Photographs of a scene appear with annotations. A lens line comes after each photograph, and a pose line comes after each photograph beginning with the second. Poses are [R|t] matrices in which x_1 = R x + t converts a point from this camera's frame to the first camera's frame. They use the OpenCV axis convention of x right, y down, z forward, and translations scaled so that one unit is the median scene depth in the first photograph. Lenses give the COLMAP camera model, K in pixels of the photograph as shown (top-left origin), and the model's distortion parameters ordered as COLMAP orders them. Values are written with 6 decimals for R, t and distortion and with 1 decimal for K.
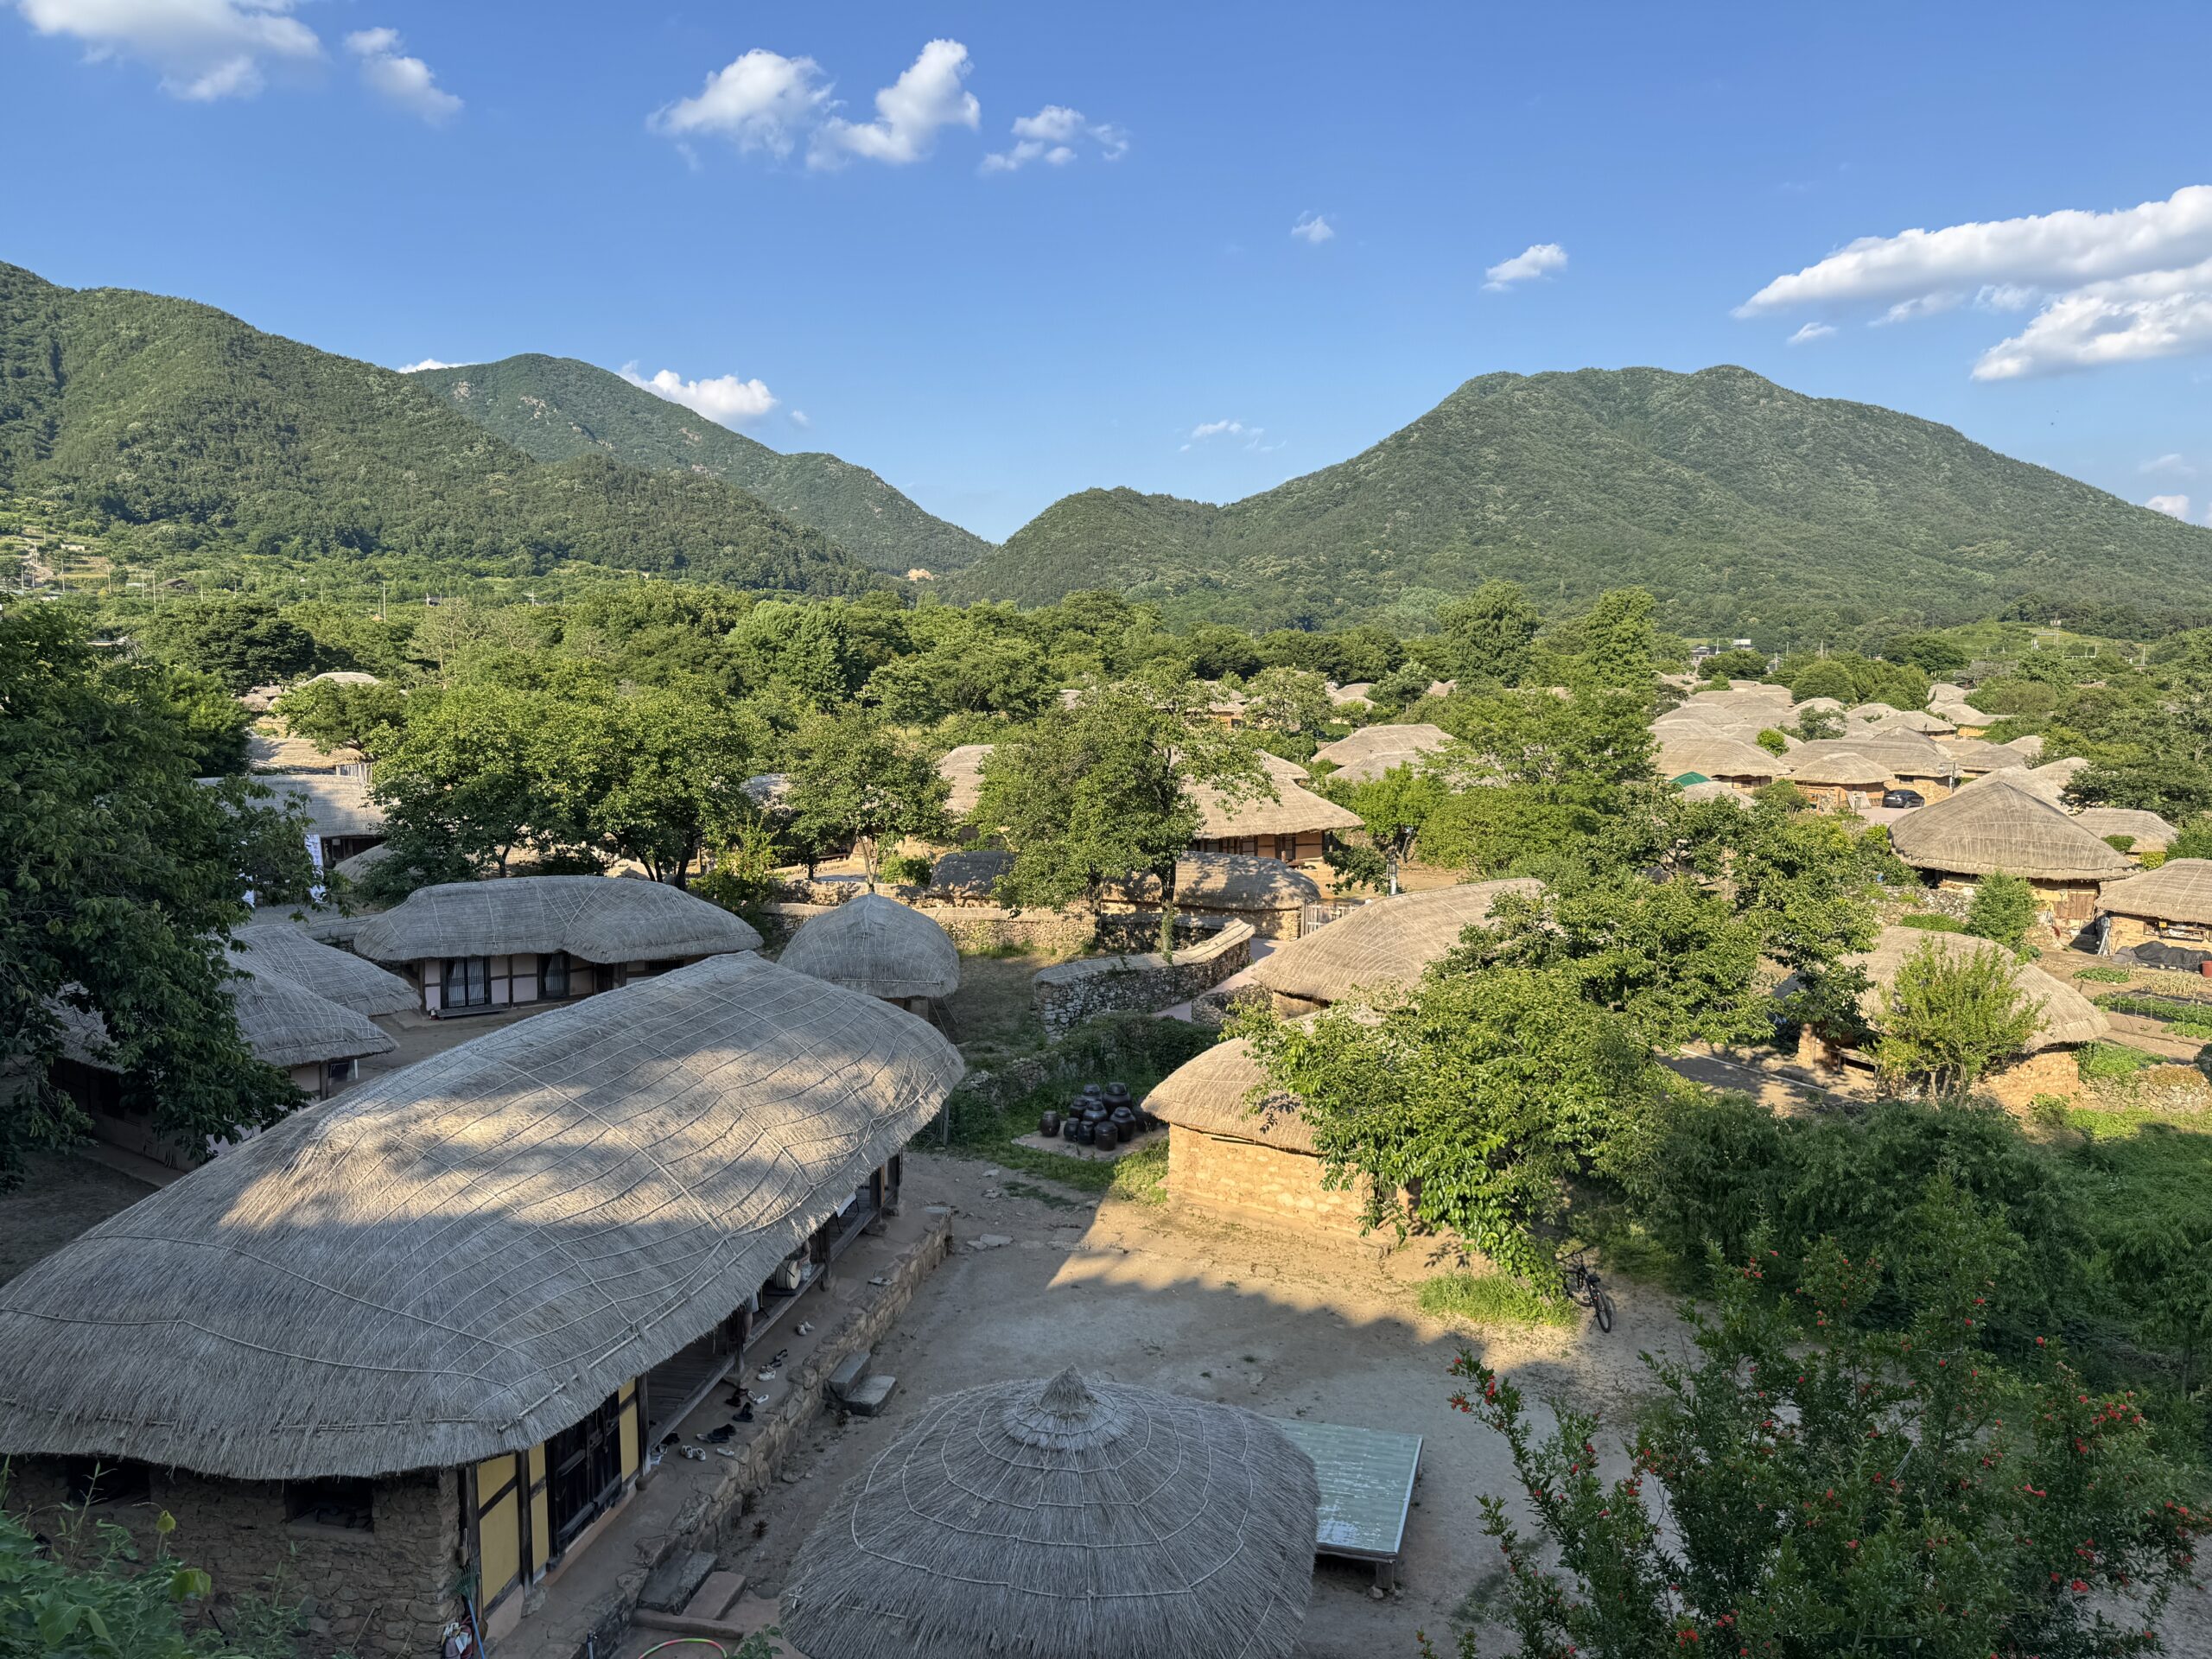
lens RADIAL K [[1507.8, 0, 1145.3], [0, 1507.8, 903.1], [0, 0, 1]] dist [-0.006235, -0.011508]
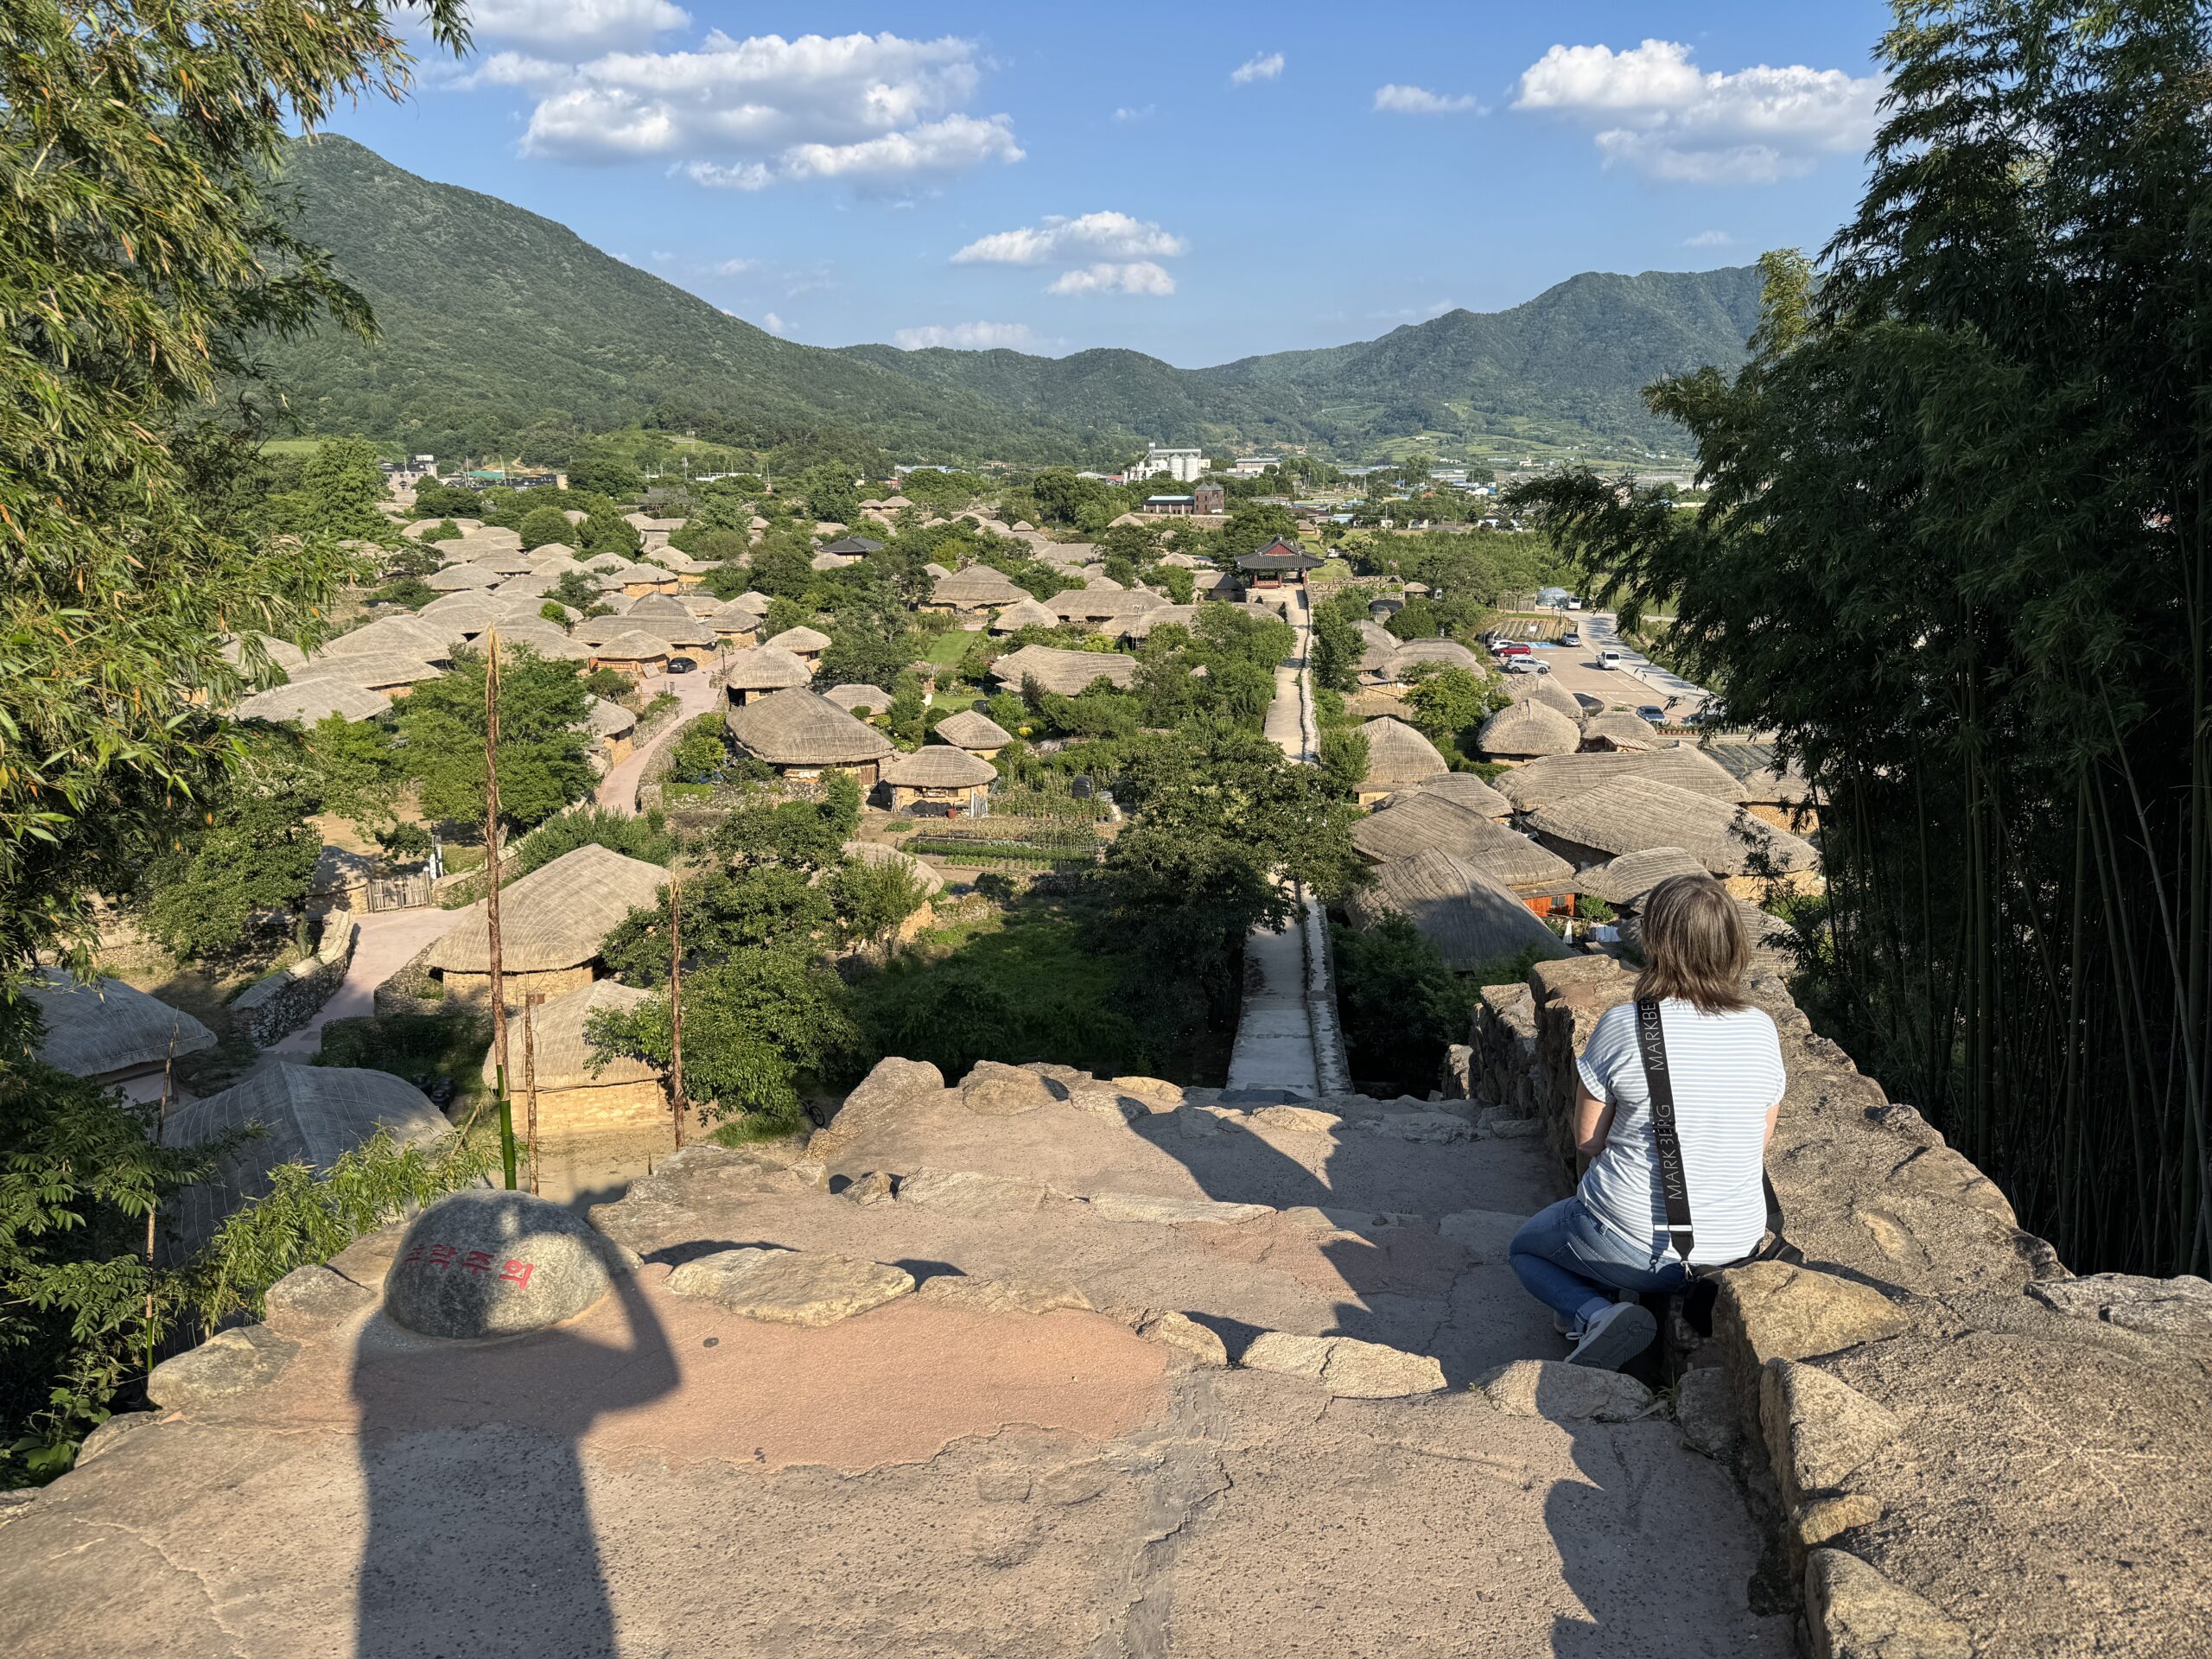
lens RADIAL K [[1507.8, 0, 1106.4], [0, 1507.8, 844.0], [0, 0, 1]] dist [-0.006235, -0.011508]
pose [[0.690635, -0.166812, 0.703702, -0.077151], [0.096377, 0.985585, 0.139044, -0.032971], [-0.716753, -0.028208, 0.696757, -0.058124]]
